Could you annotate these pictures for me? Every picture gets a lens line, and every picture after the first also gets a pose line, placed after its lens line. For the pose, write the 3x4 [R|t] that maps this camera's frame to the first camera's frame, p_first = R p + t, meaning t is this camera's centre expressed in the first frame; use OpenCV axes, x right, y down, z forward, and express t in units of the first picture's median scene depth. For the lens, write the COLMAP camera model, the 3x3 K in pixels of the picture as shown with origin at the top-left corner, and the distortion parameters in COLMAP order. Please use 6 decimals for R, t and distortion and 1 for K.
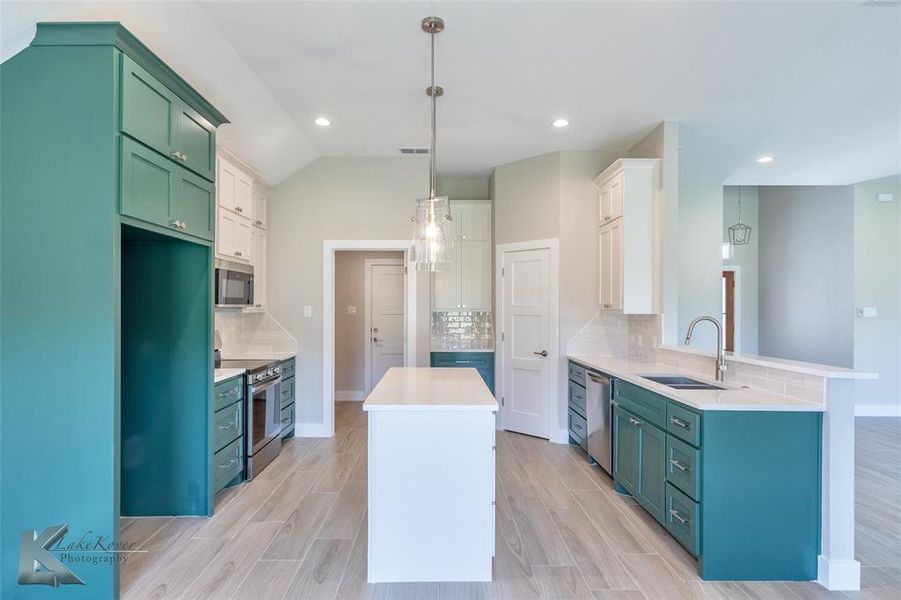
lens RADIAL K [[490.3, 0, 445.4], [0, 490.3, 310.9], [0, 0, 1]] dist [0.003071, 0.000728]
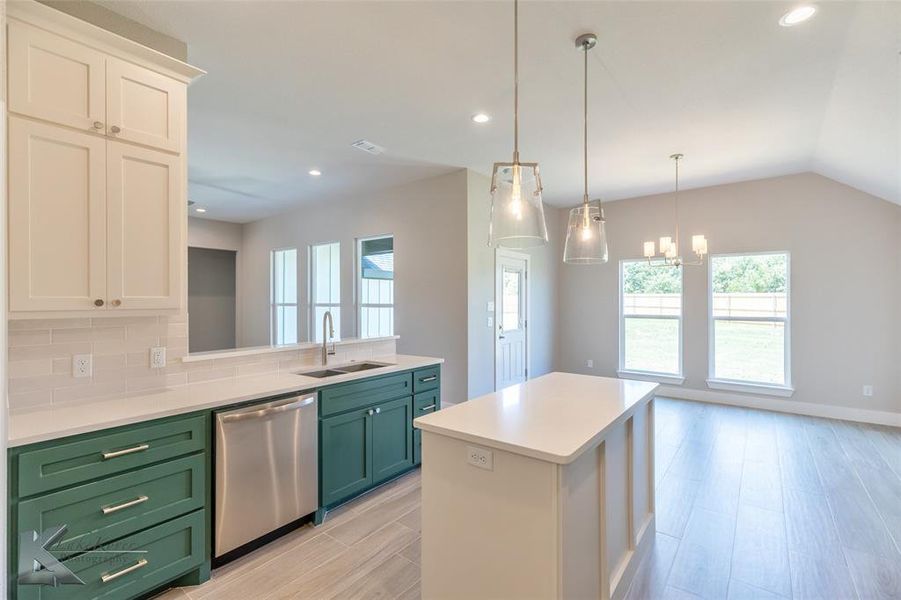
lens RADIAL K [[405.3, 0, 457.7], [0, 405.3, 297.2], [0, 0, 1]] dist [-0.001172, -0.000326]
pose [[-0.793442, 0.005287, 0.608623, -0.209860], [0.004334, 0.999986, -0.003037, -0.013229], [-0.608630, 0.000228, -0.793454, 1.125819]]
